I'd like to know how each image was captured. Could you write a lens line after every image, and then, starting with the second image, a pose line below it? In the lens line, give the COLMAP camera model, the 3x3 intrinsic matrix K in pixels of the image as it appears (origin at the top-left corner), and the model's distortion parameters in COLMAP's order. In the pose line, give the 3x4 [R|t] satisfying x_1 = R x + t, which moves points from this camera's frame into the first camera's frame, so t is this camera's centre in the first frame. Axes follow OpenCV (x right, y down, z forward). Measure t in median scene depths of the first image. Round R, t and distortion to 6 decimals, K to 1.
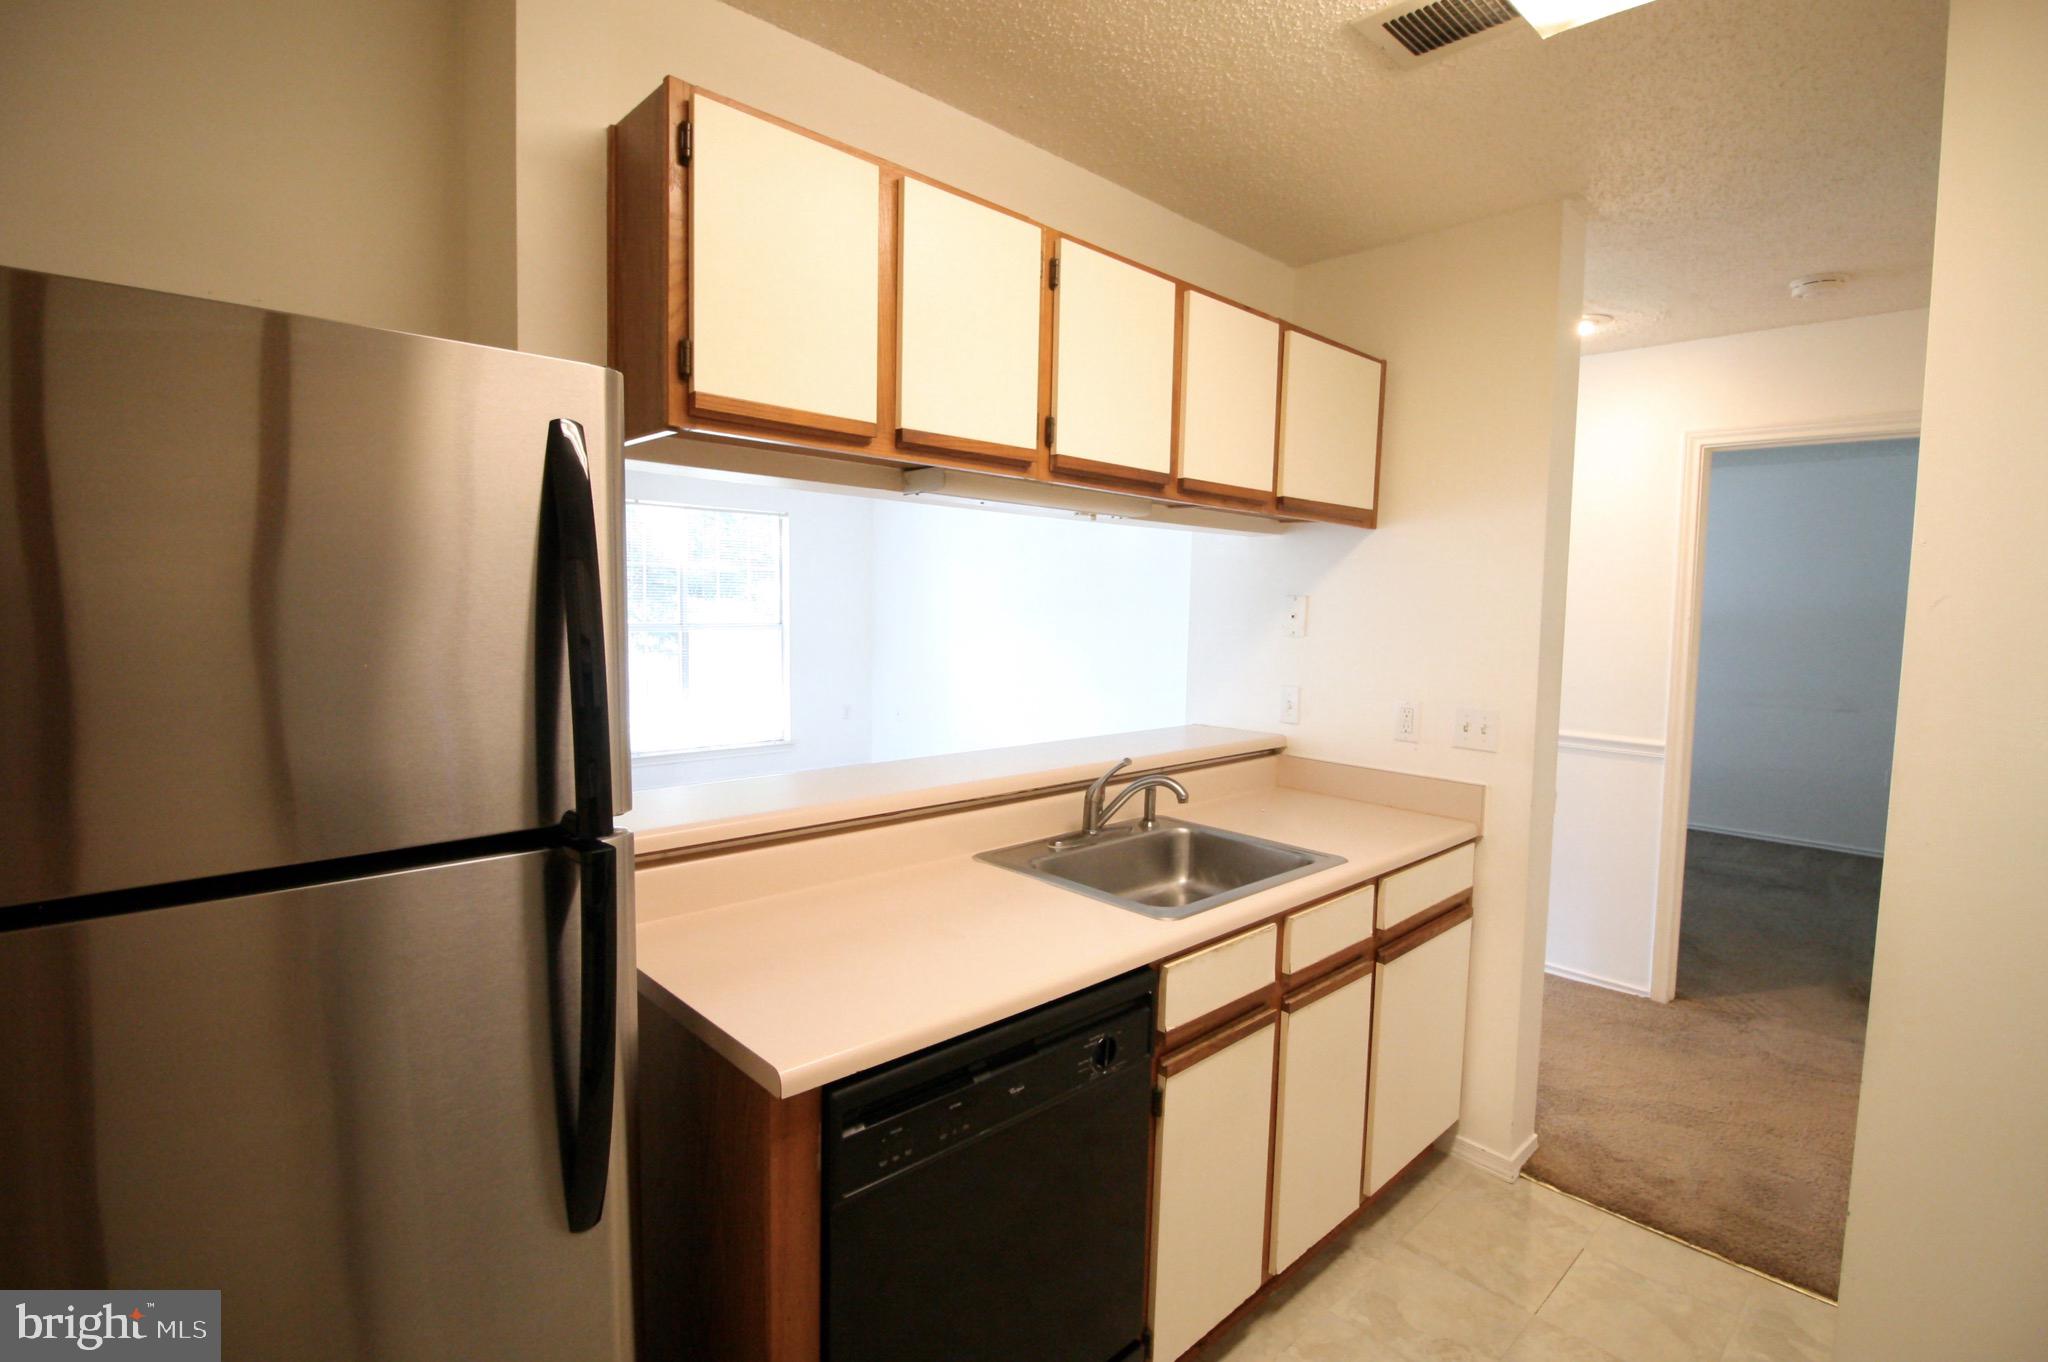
lens RADIAL K [[993.6, 0, 1021.5], [0, 993.6, 666.7], [0, 0, 1]] dist [-0.003212, -0.000187]
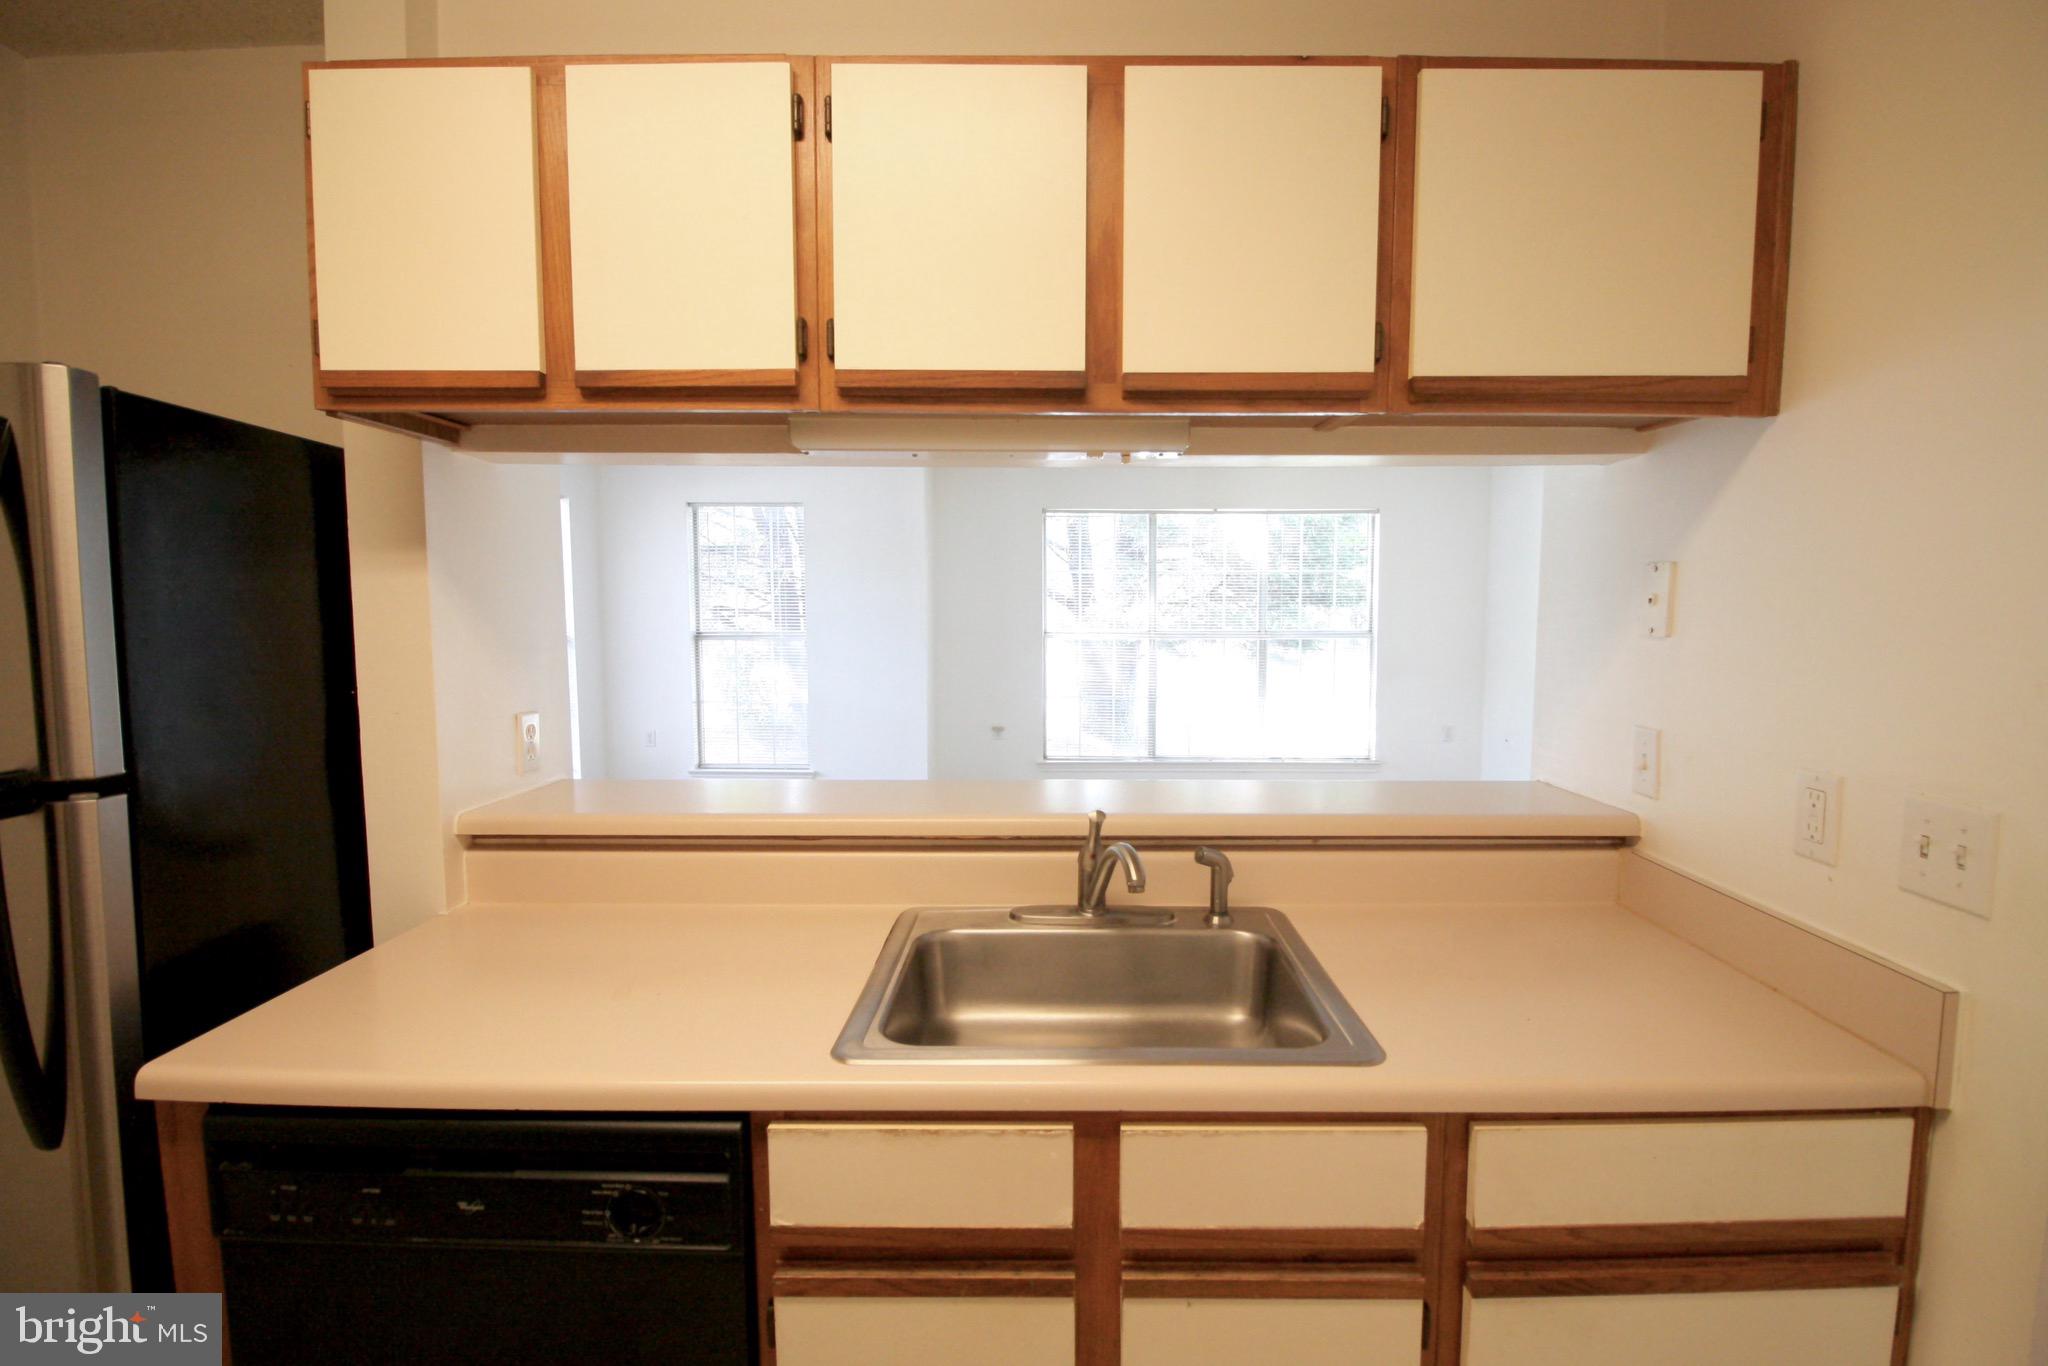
lens RADIAL K [[966.2, 0, 1024.0], [0, 966.2, 683.0], [0, 0, 1]] dist [-0.014038, -0.000543]
pose [[0.711996, 0.036918, -0.701213, 0.497497], [-0.034006, 0.999258, 0.018081, -0.003918], [0.701360, 0.010972, 0.712723, 0.475534]]
